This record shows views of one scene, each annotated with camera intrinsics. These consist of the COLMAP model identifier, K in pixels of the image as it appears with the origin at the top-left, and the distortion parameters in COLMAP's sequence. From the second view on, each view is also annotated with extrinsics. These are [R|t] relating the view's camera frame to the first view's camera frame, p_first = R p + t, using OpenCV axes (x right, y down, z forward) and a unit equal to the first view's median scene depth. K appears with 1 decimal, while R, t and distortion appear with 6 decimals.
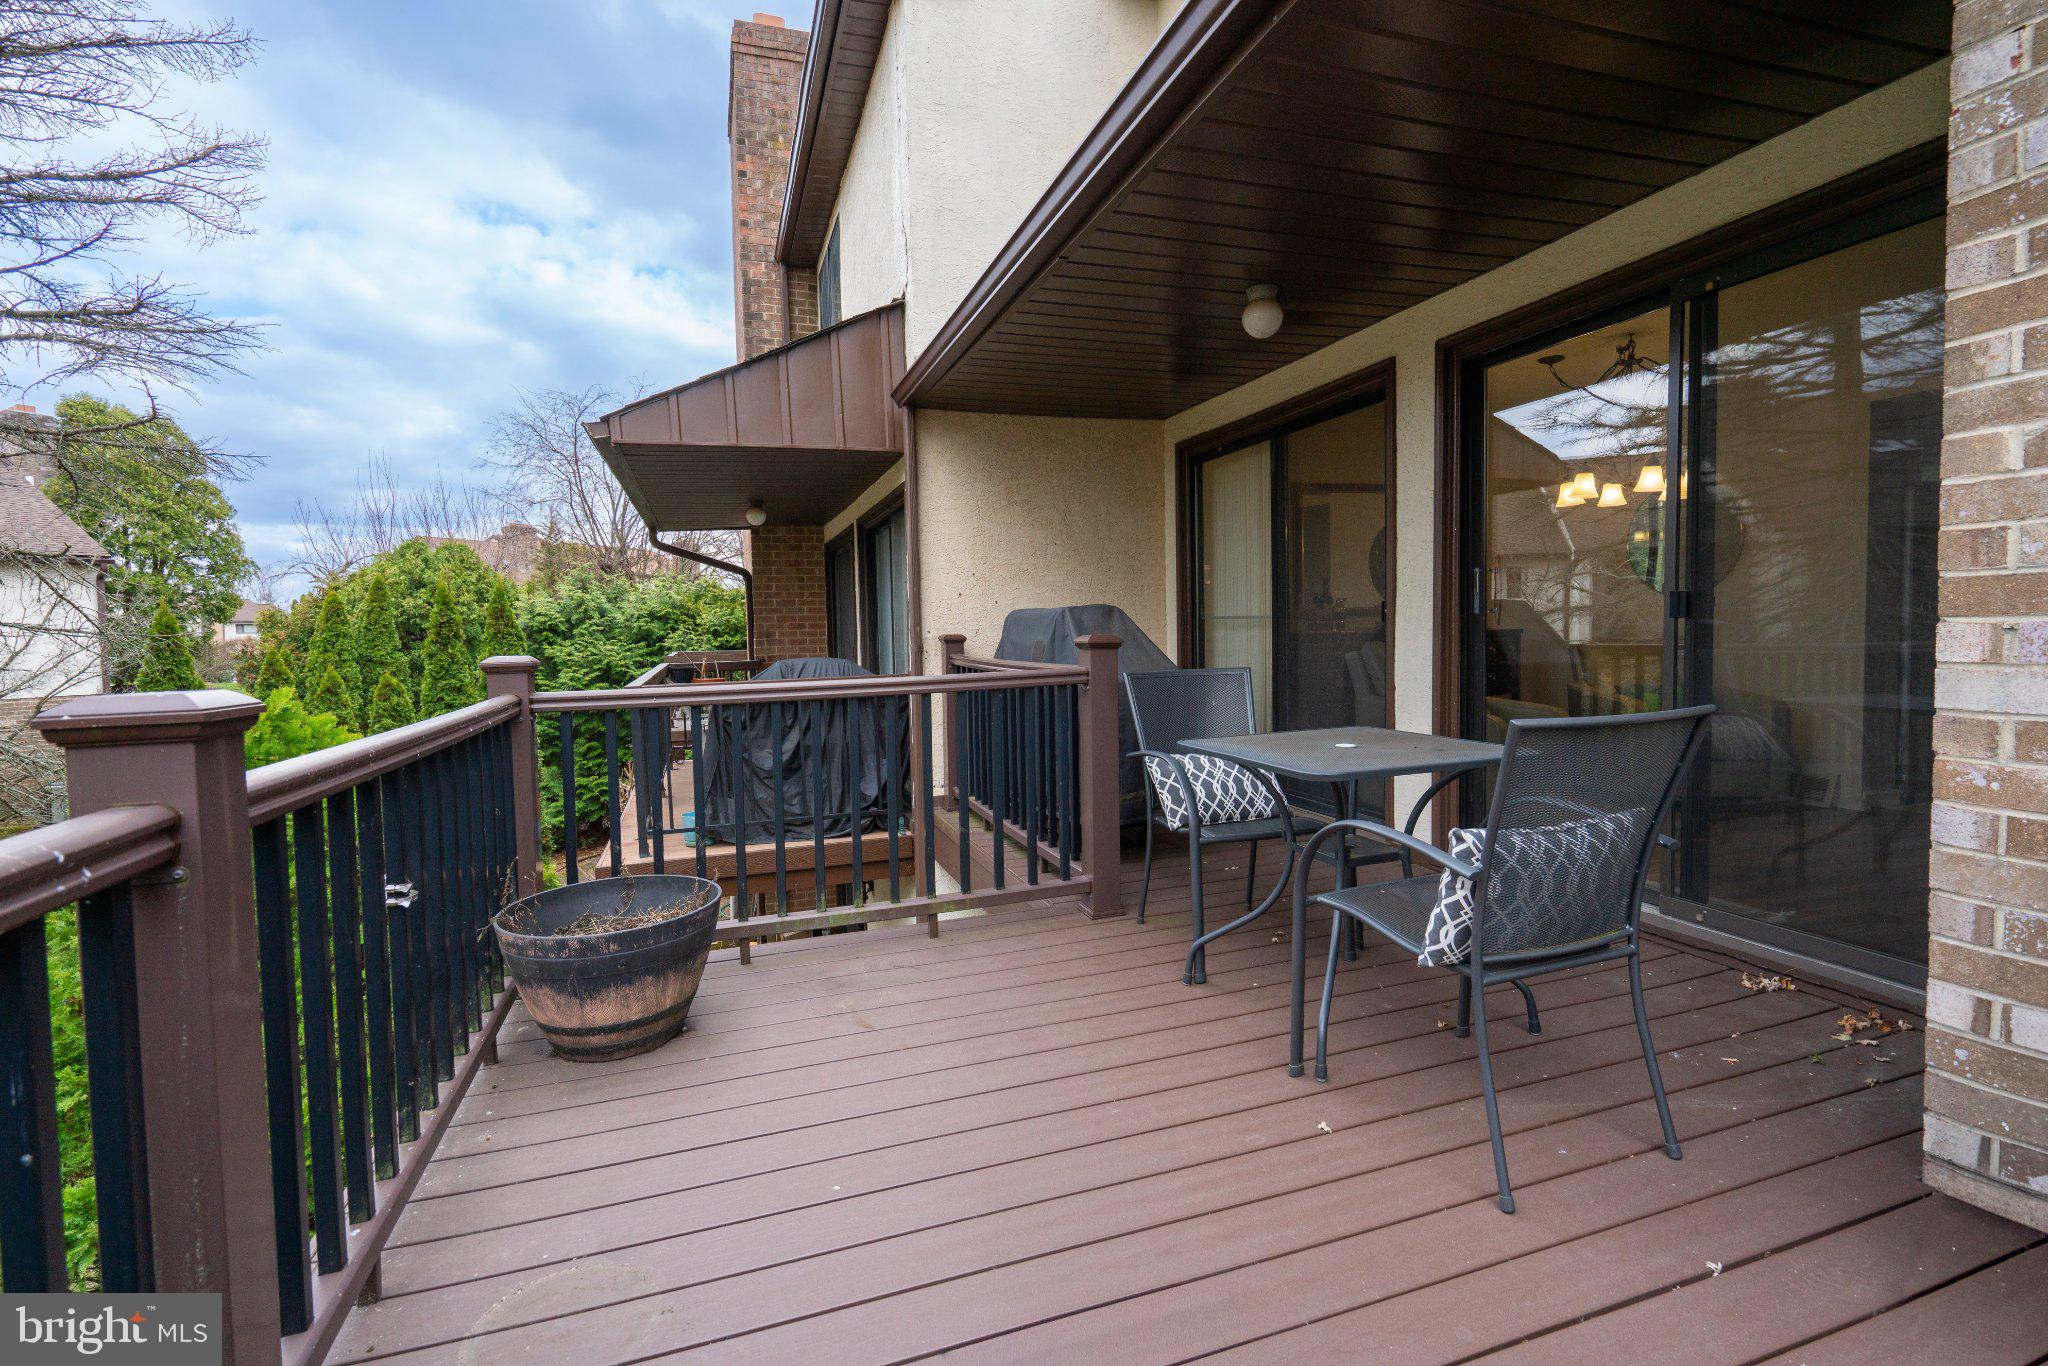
lens RADIAL K [[931.0, 0, 907.6], [0, 931.0, 686.4], [0, 0, 1]] dist [-0.005296, 0.003908]
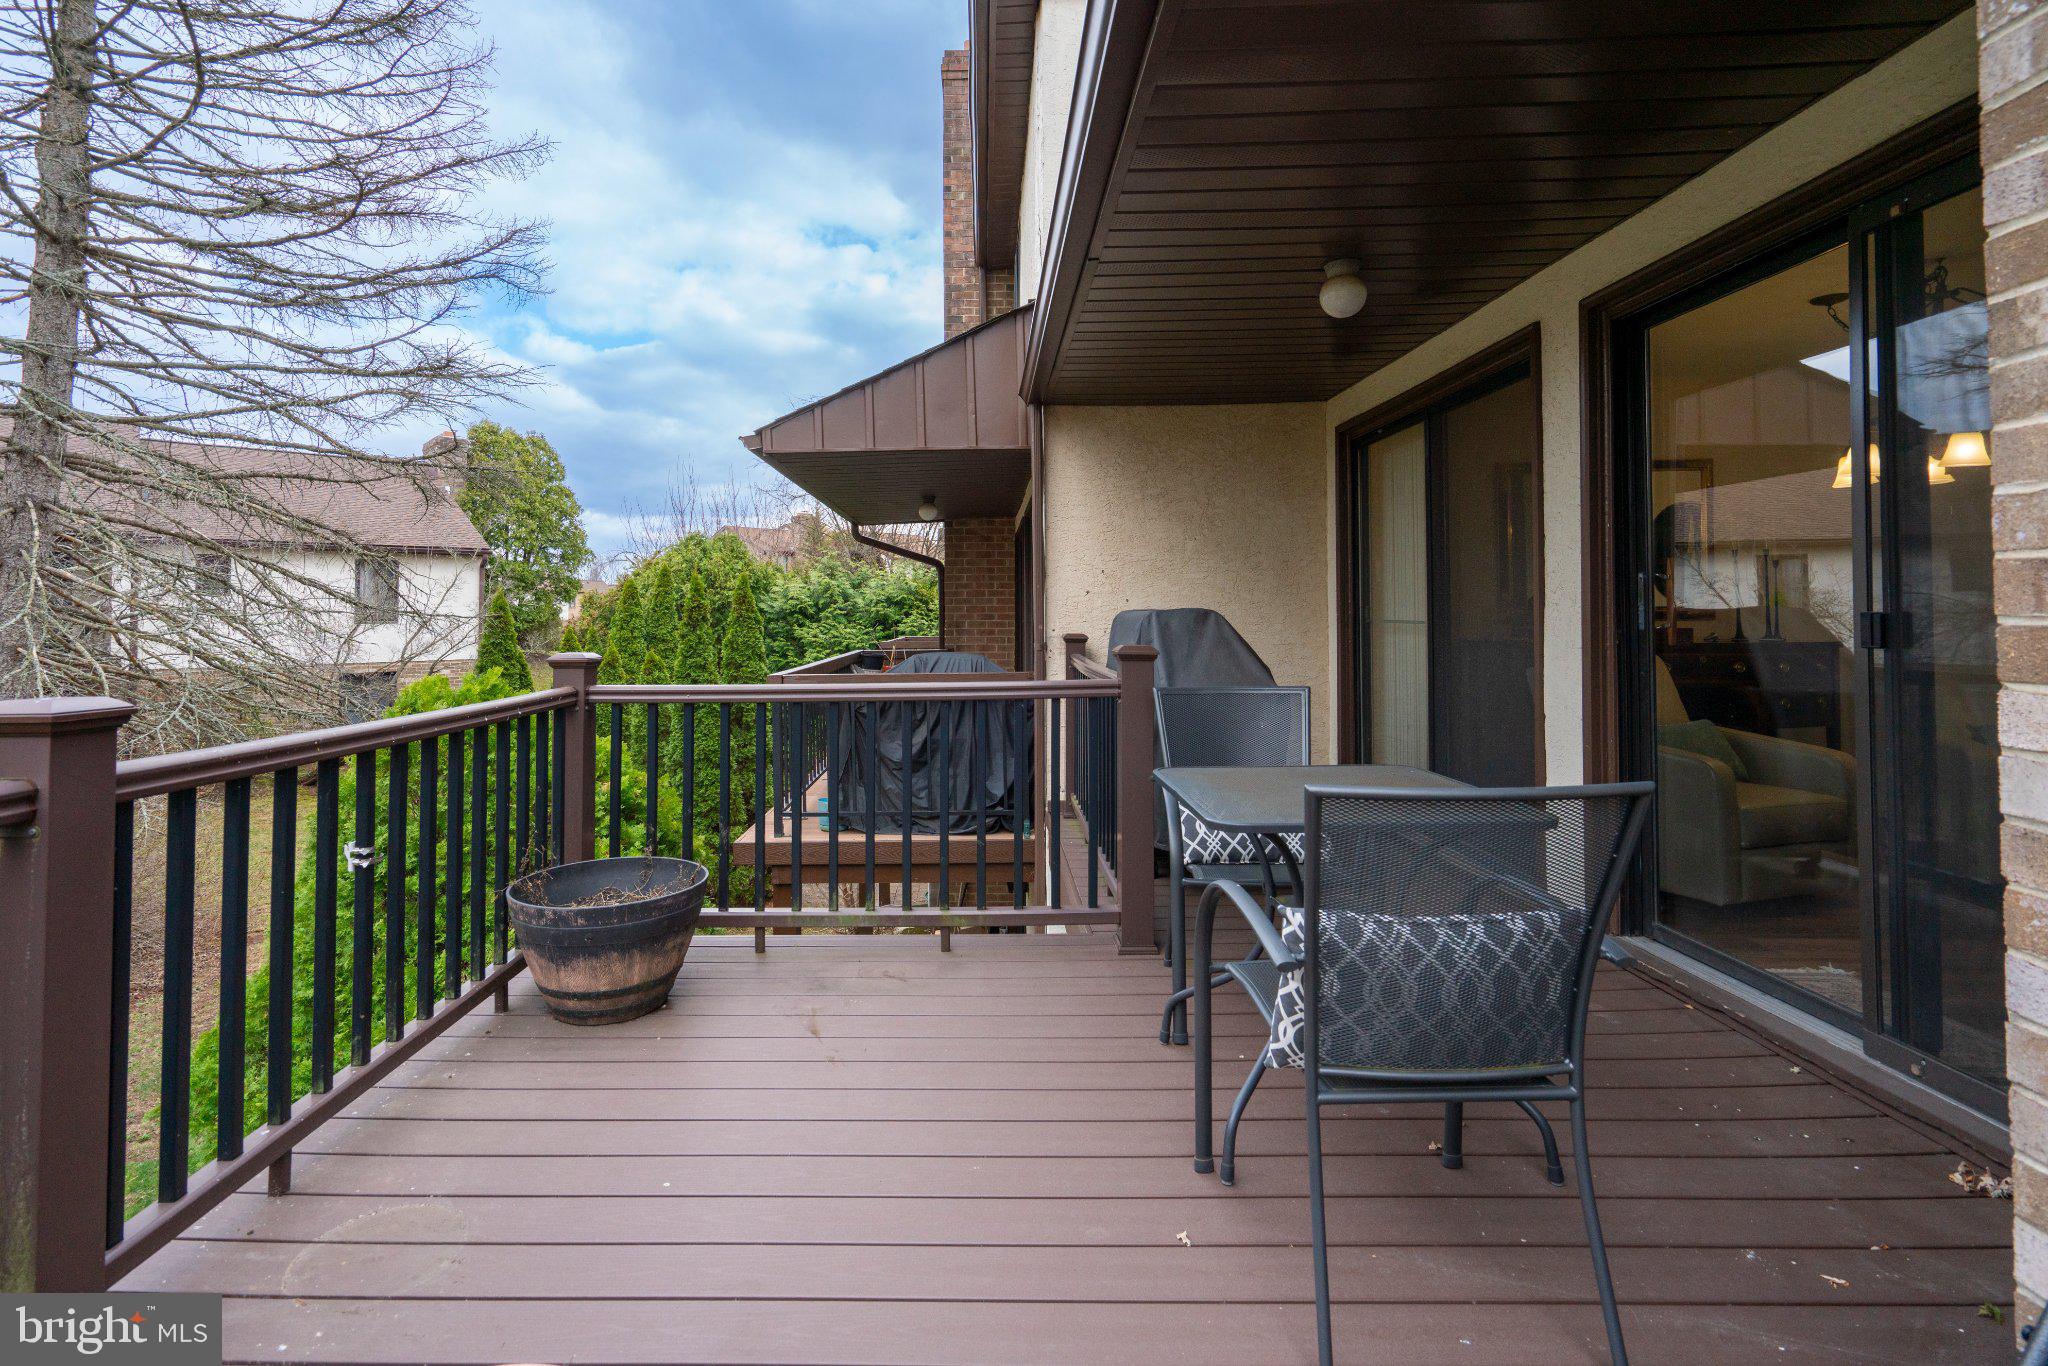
lens RADIAL K [[931.0, 0, 878.2], [0, 931.0, 603.6], [0, 0, 1]] dist [-0.005296, 0.003908]
pose [[0.942270, 0.011691, -0.334650, 0.250510], [-0.034529, 0.997455, -0.062376, -0.027415], [0.333069, 0.070330, 0.940276, 0.027073]]
